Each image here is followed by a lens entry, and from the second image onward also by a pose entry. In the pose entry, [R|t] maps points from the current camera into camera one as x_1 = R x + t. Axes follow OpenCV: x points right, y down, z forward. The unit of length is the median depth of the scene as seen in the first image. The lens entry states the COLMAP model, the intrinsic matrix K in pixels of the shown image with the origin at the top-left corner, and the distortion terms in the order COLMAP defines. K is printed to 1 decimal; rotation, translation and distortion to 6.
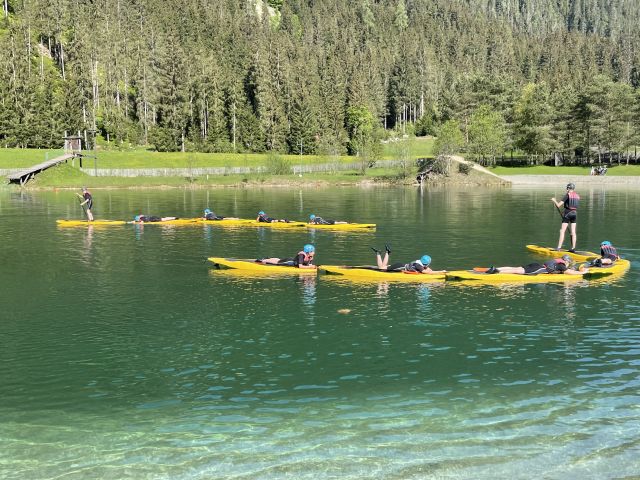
lens RADIAL K [[762.6, 0, 319.9], [0, 762.6, 240.9], [0, 0, 1]] dist [0.077706, 0.000000]
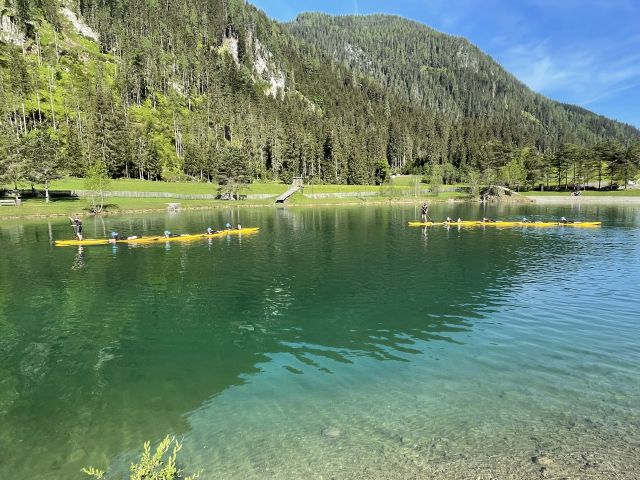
lens RADIAL K [[411.3, 0, 320.0], [0, 411.3, 239.0], [0, 0, 1]] dist [0.002503, 0.000147]
pose [[0.999979, -0.005890, -0.002823, -0.114359], [0.005944, 0.999795, 0.019378, -0.001210], [0.002708, -0.019394, 0.999808, -0.006779]]
